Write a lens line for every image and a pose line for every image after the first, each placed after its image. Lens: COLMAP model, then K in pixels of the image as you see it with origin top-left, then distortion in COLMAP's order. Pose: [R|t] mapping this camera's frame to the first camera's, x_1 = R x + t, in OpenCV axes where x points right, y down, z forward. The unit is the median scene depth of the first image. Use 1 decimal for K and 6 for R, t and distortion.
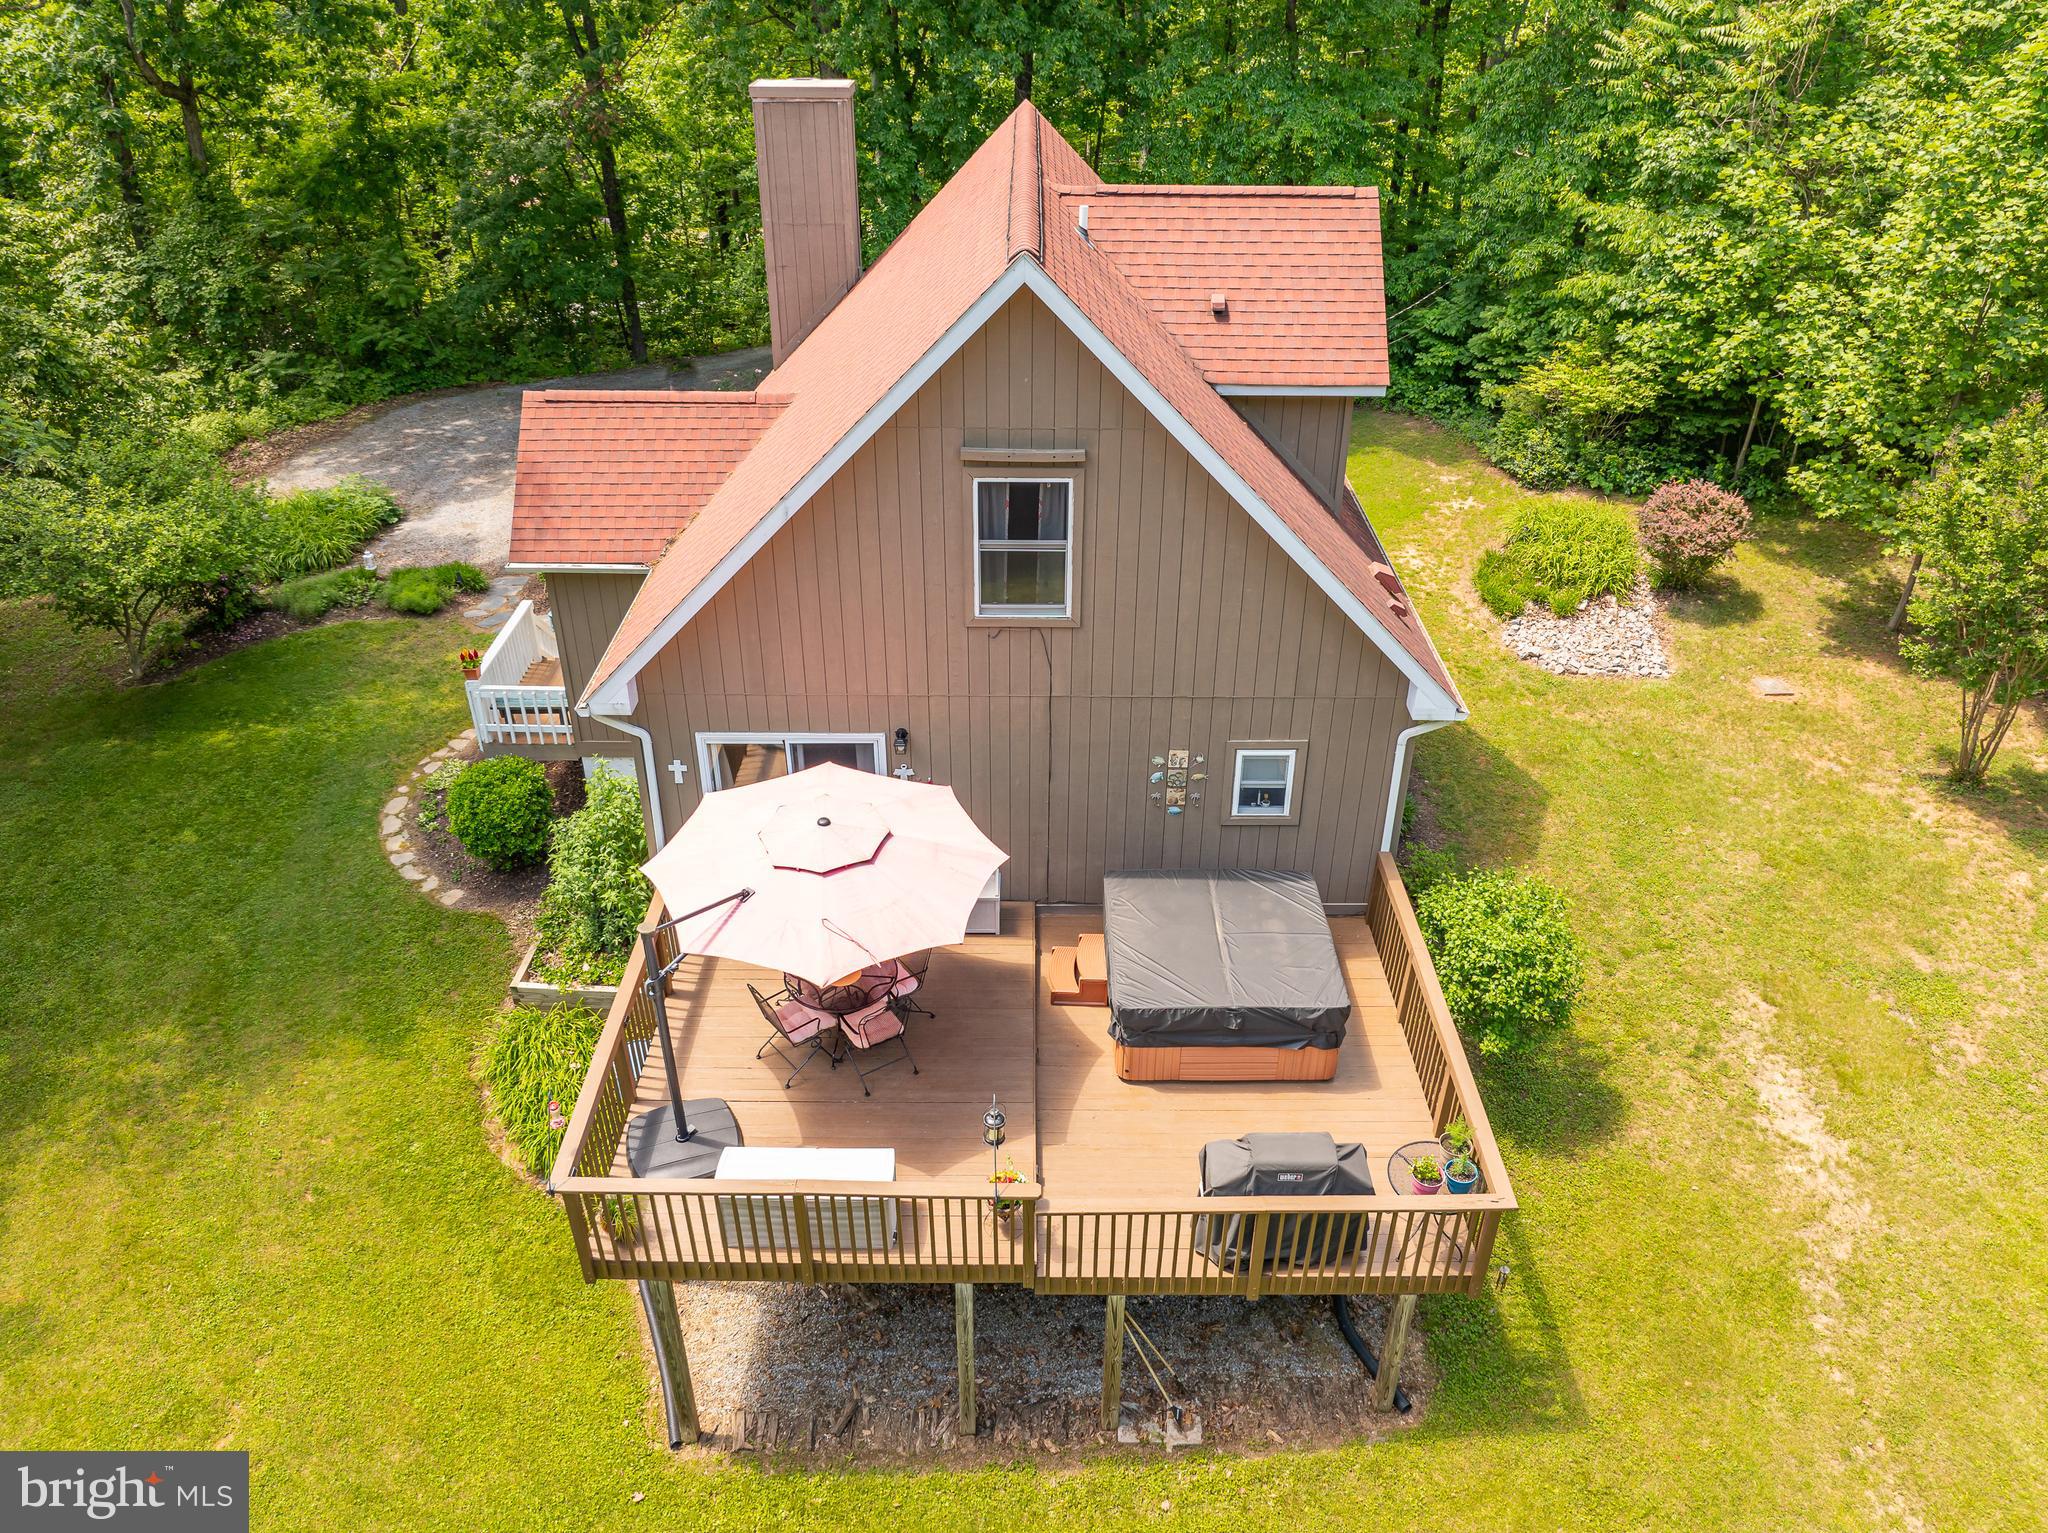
lens RADIAL K [[1447.5, 0, 1024.0], [0, 1447.5, 766.5], [0, 0, 1]] dist [-0.042939, -0.006861]
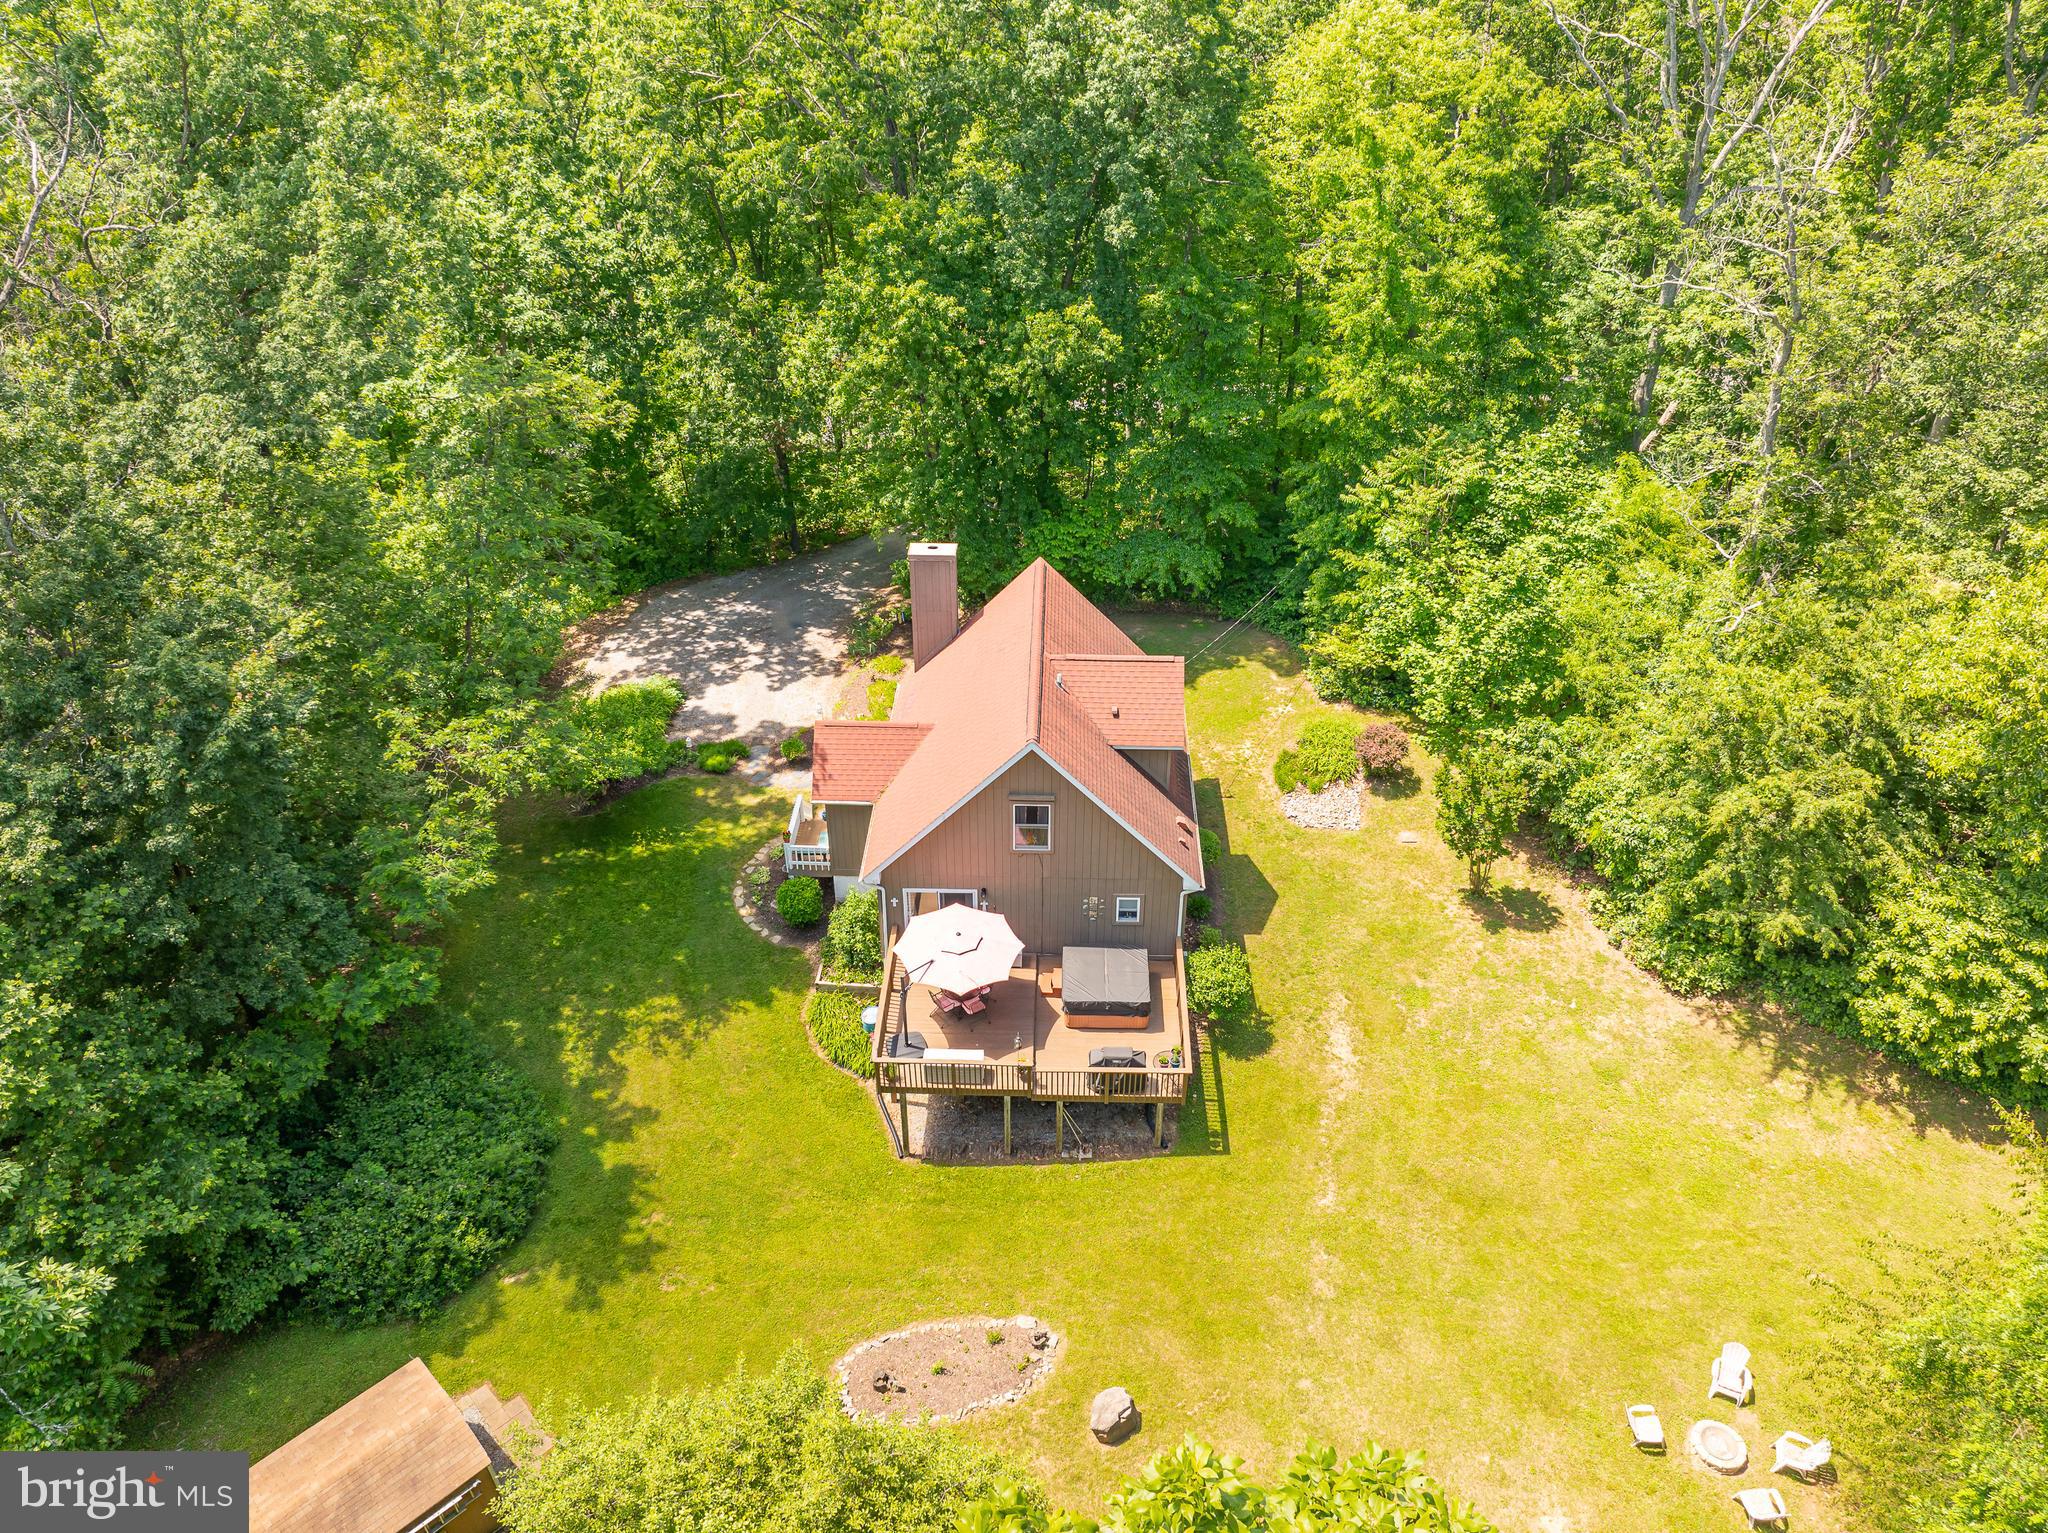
lens RADIAL K [[1447.5, 0, 1024.0], [0, 1447.5, 766.5], [0, 0, 1]] dist [-0.042939, -0.006861]
pose [[0.999629, 0.010828, -0.024994, 0.047063], [-0.009619, 0.998802, 0.047977, -0.364295], [0.025483, -0.047719, 0.998536, -1.532465]]
